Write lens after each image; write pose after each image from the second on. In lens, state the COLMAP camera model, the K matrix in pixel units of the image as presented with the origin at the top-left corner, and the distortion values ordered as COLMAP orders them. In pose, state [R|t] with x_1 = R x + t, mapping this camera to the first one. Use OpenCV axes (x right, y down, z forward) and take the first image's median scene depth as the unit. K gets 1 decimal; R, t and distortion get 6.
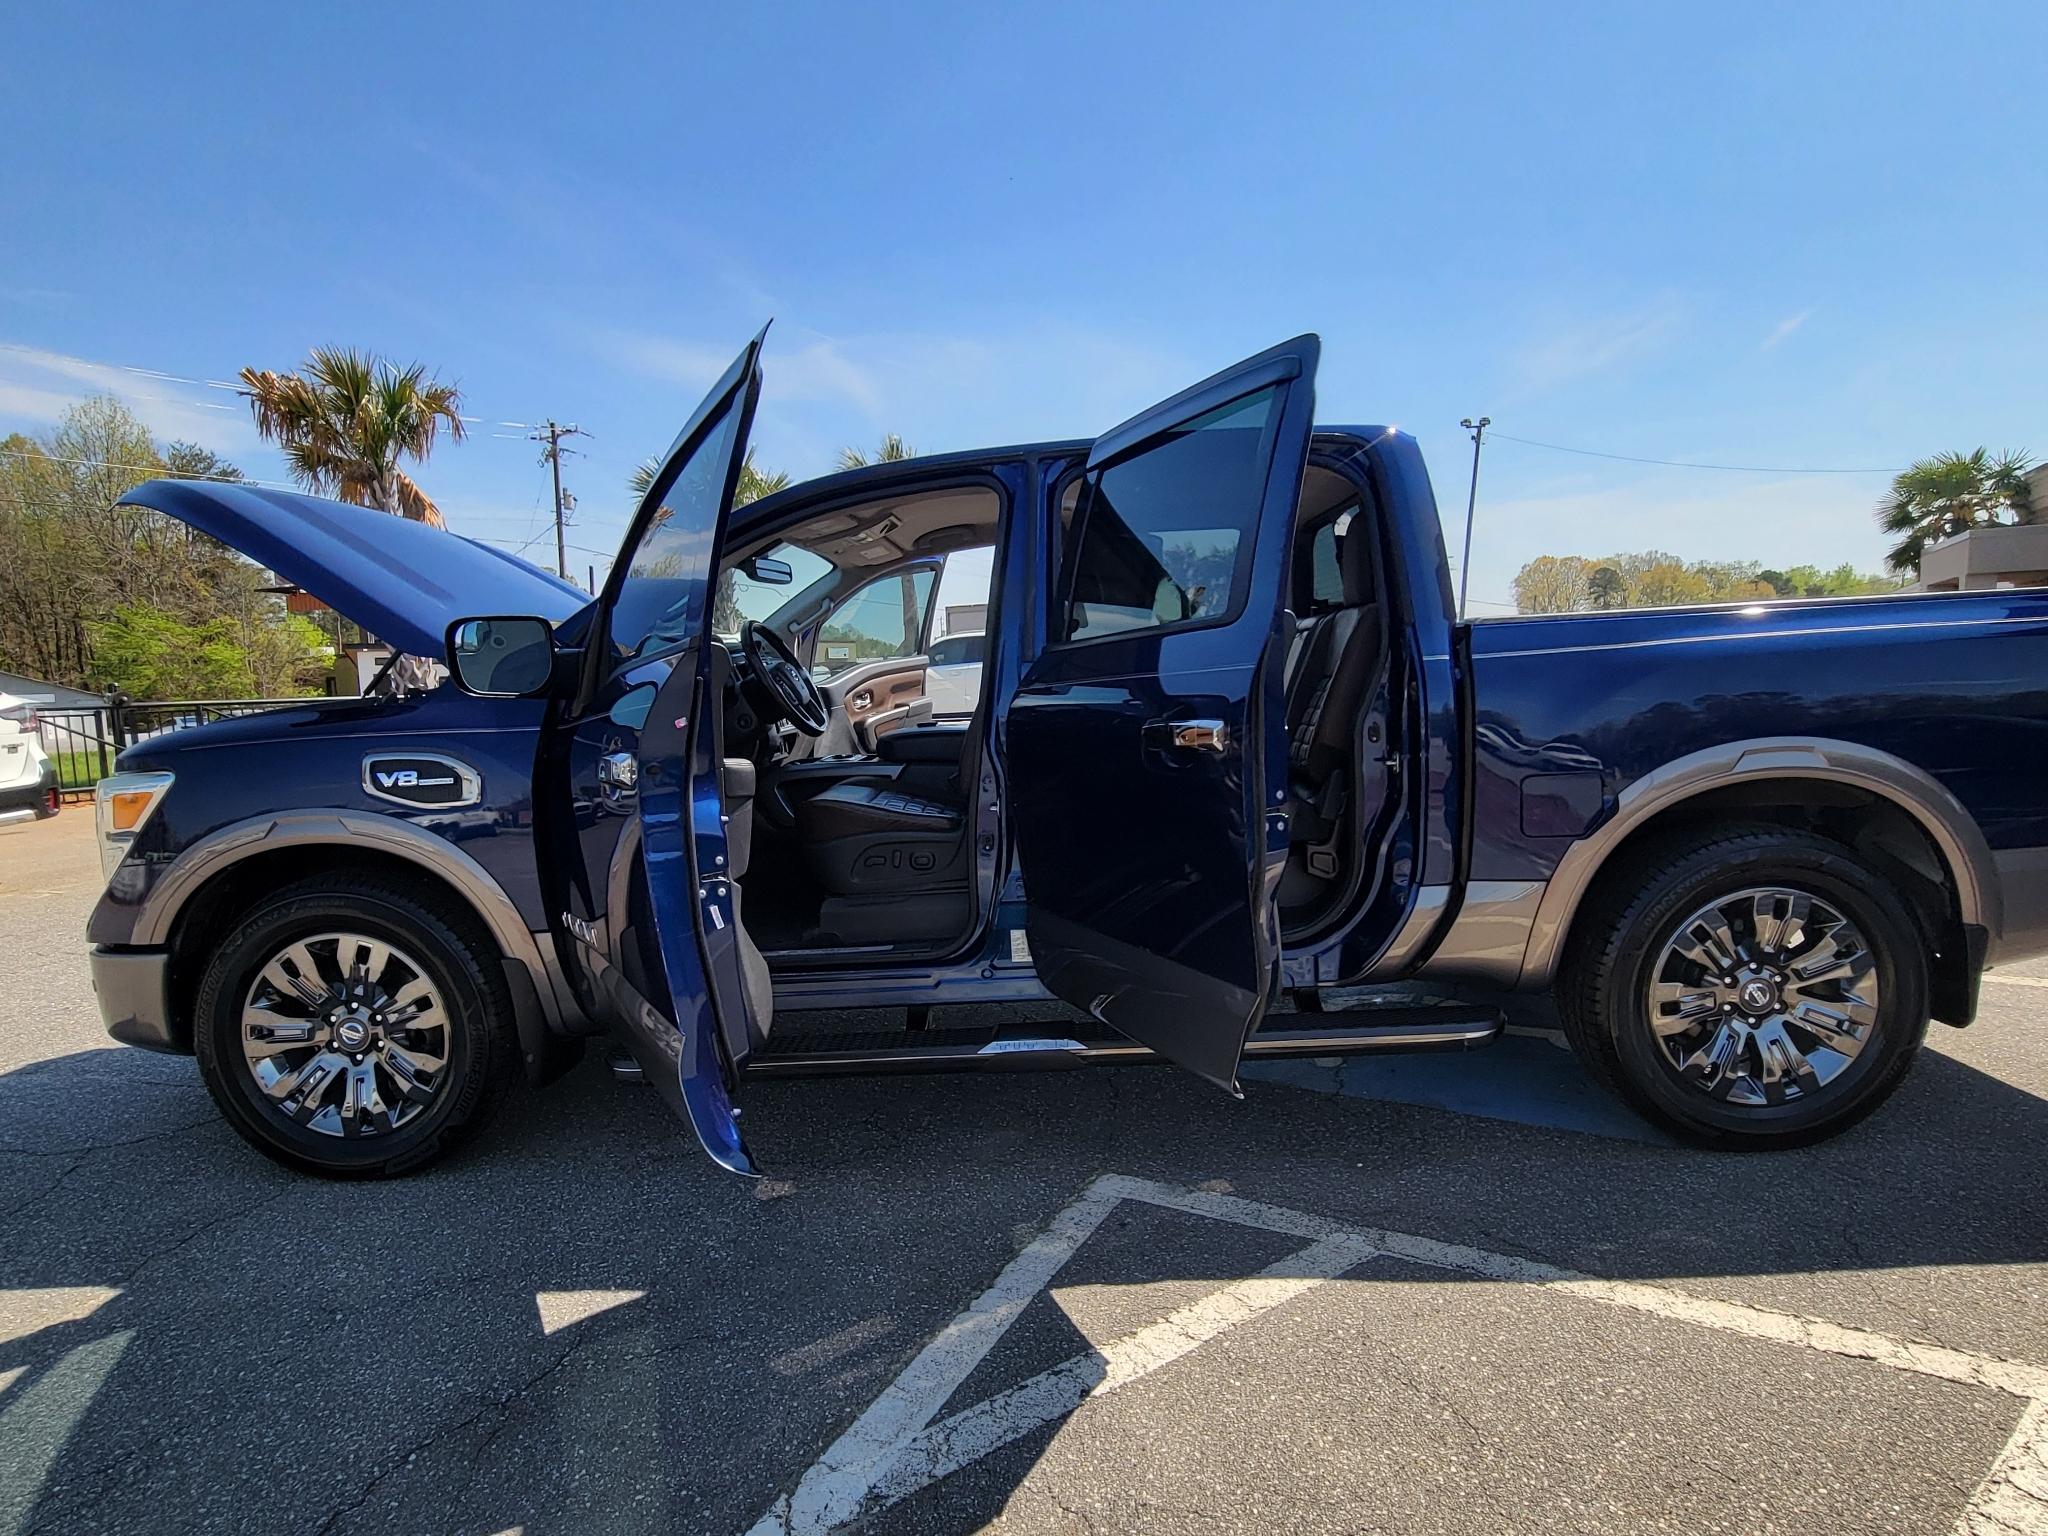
lens RADIAL K [[1076.2, 0, 1032.5], [0, 1076.2, 775.8], [0, 0, 1]] dist [-0.001397, -0.000869]
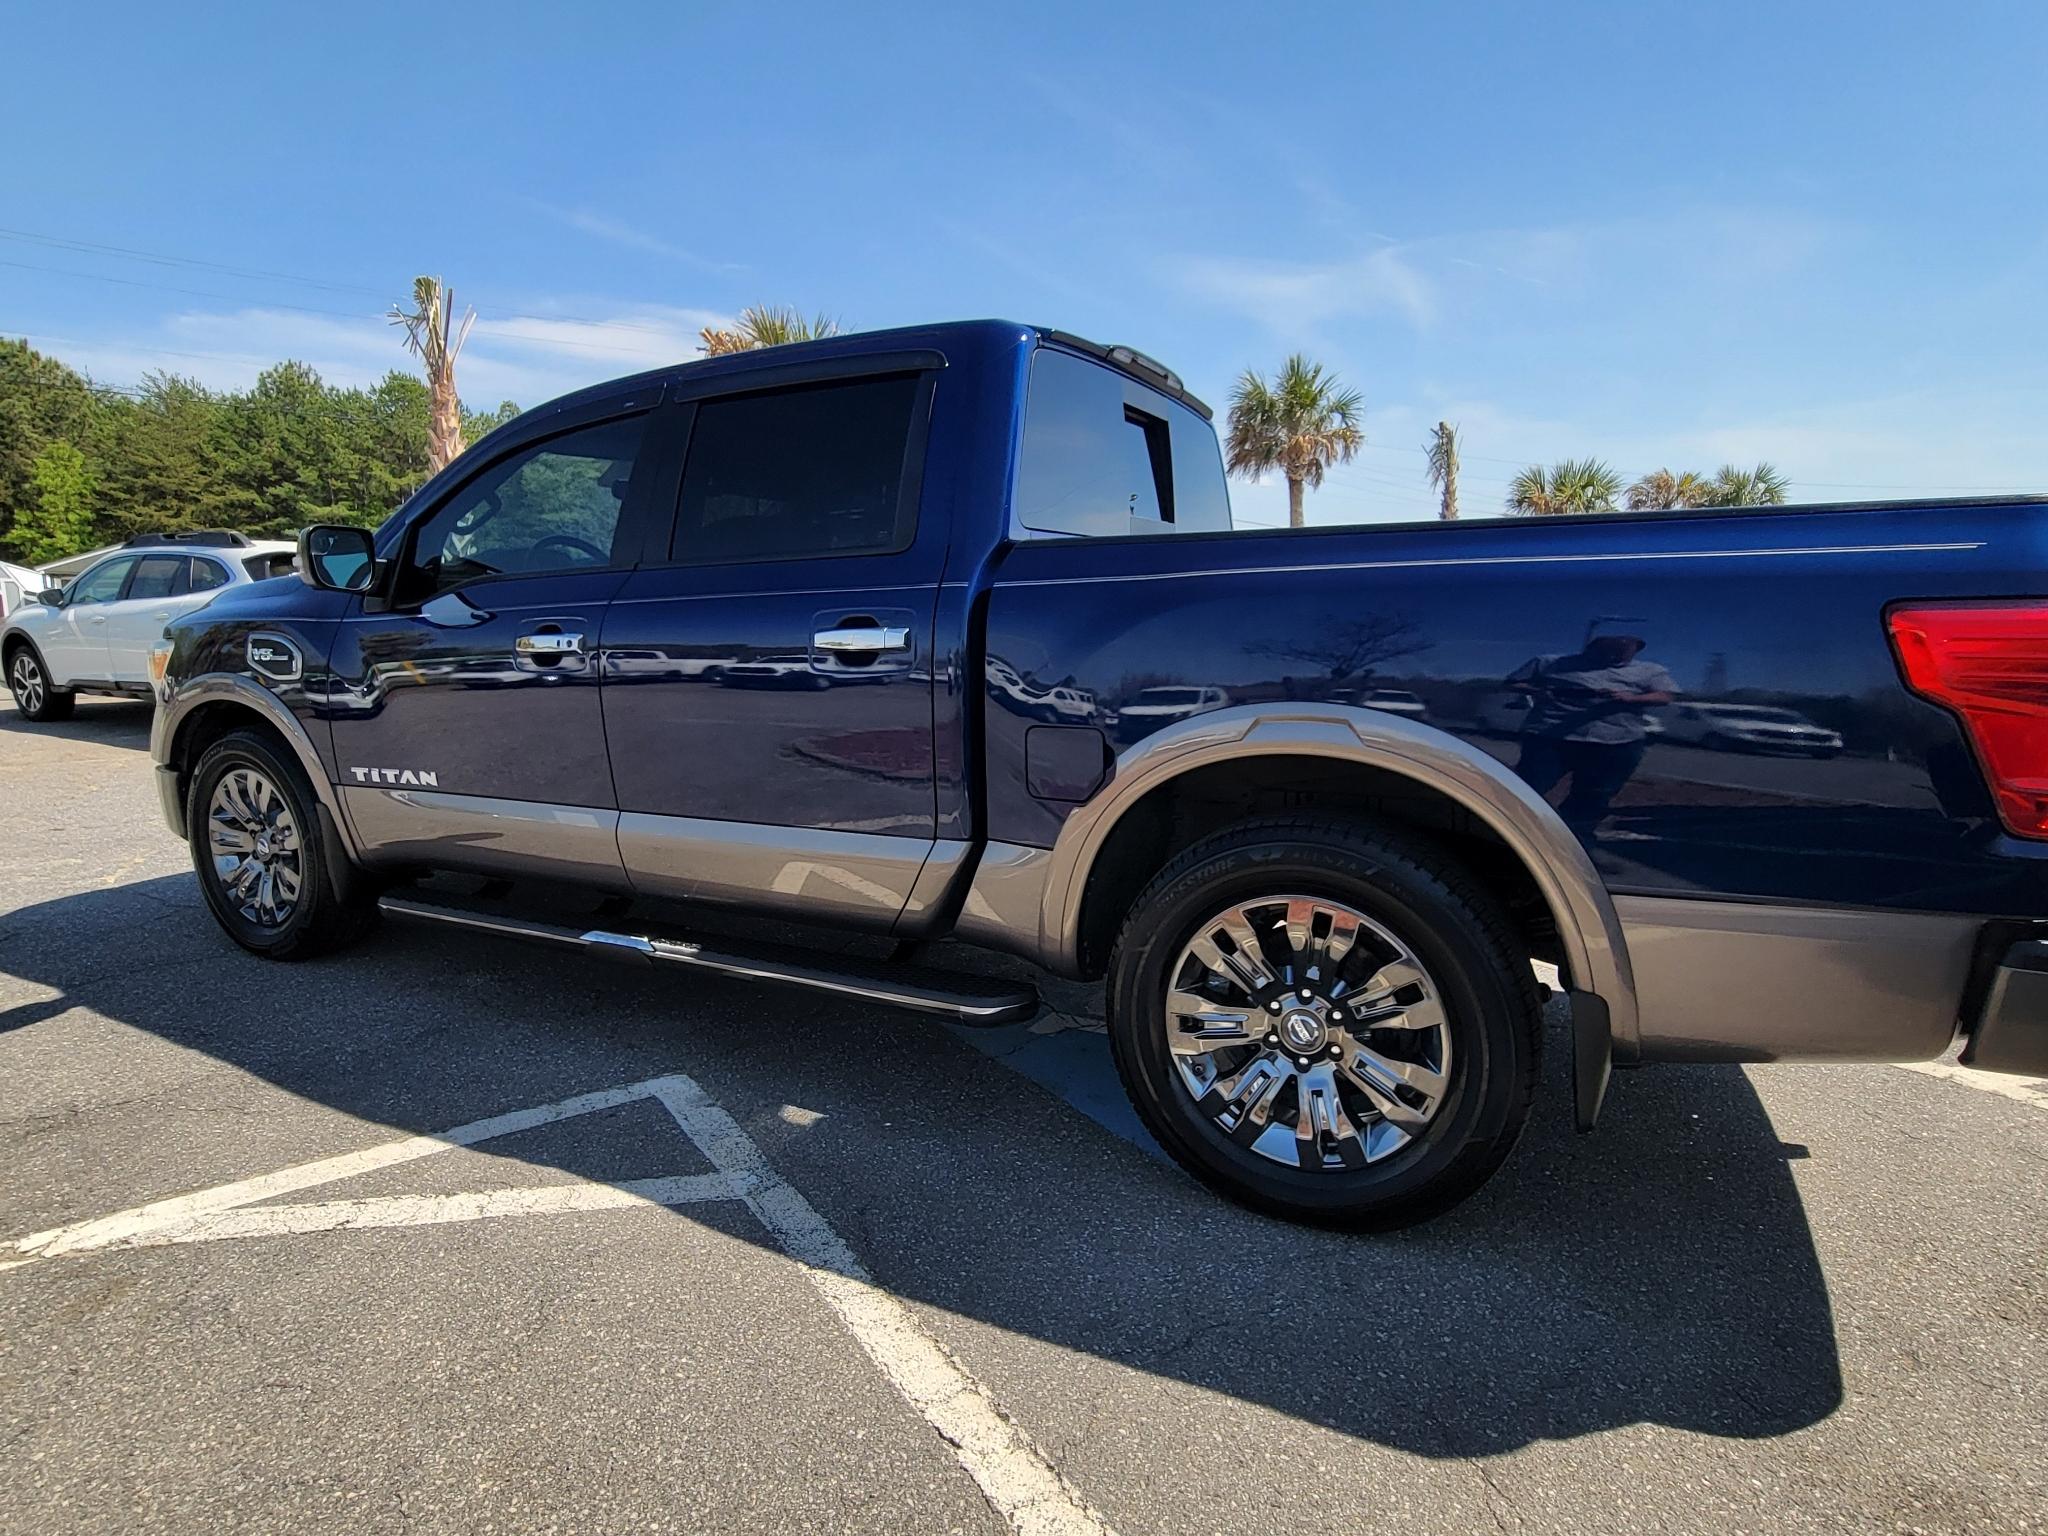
lens RADIAL K [[1075.2, 0, 1036.8], [0, 1075.2, 774.6], [0, 0, 1]] dist [-0.000652, -0.001886]
pose [[0.905765, 0.104442, -0.410709, 0.823450], [-0.079916, 0.993862, 0.076491, -0.027978], [0.416177, -0.036461, 0.908552, 0.217202]]
